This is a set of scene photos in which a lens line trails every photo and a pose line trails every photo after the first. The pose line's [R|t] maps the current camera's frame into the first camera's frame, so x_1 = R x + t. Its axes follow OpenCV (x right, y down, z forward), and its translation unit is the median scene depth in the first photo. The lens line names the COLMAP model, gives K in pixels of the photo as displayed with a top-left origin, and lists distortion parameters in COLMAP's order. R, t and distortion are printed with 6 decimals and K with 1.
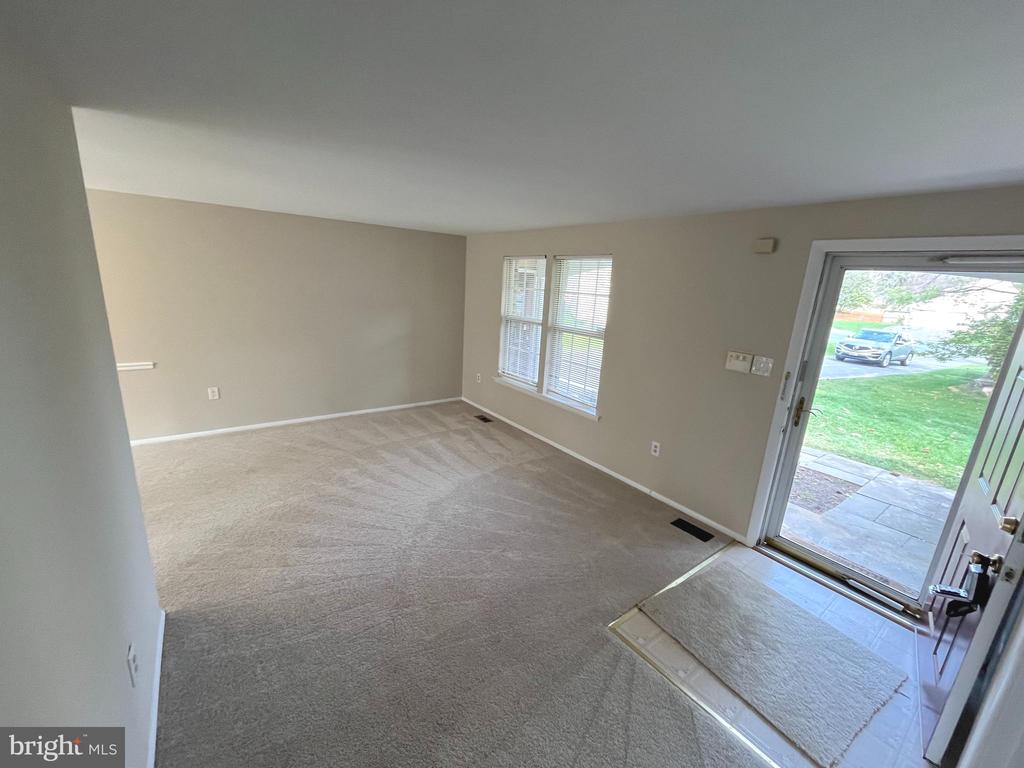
lens RADIAL K [[414.7, 0, 508.7], [0, 414.7, 386.6], [0, 0, 1]] dist [-0.003751, -0.000473]
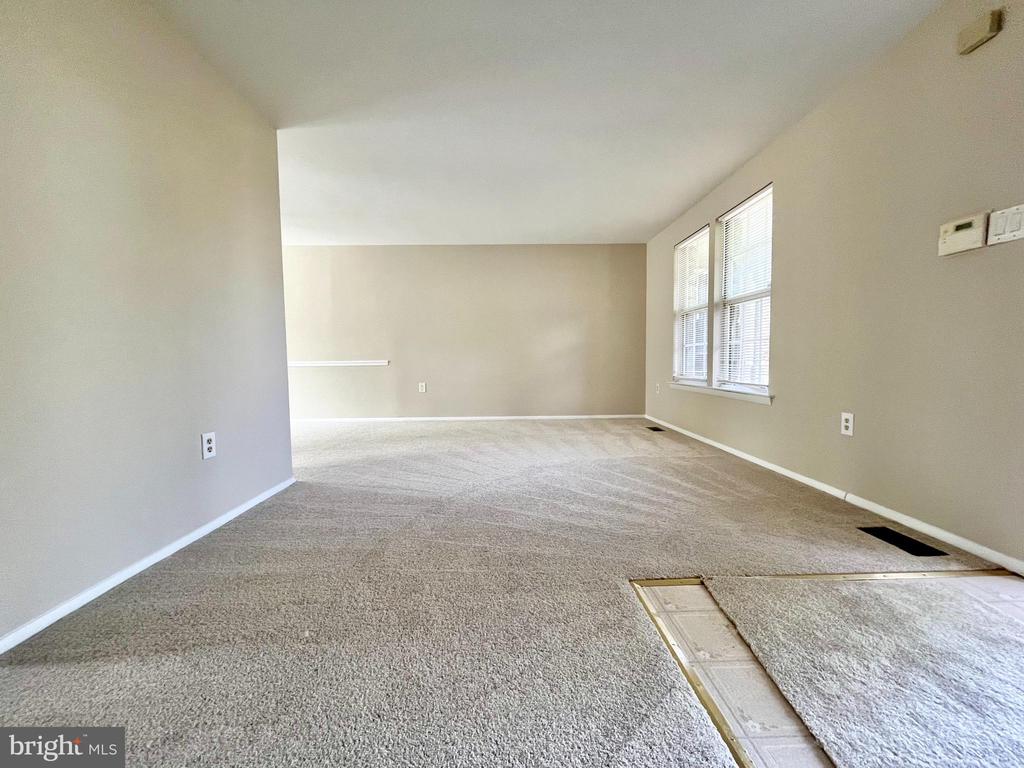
lens RADIAL K [[414.7, 0, 509.7], [0, 414.7, 387.0], [0, 0, 1]] dist [-0.003751, -0.000473]
pose [[0.812847, -0.023319, -0.582010, 0.297811], [-0.090916, 0.981872, -0.166316, 0.244741], [0.575338, 0.188103, 0.795992, 0.168851]]
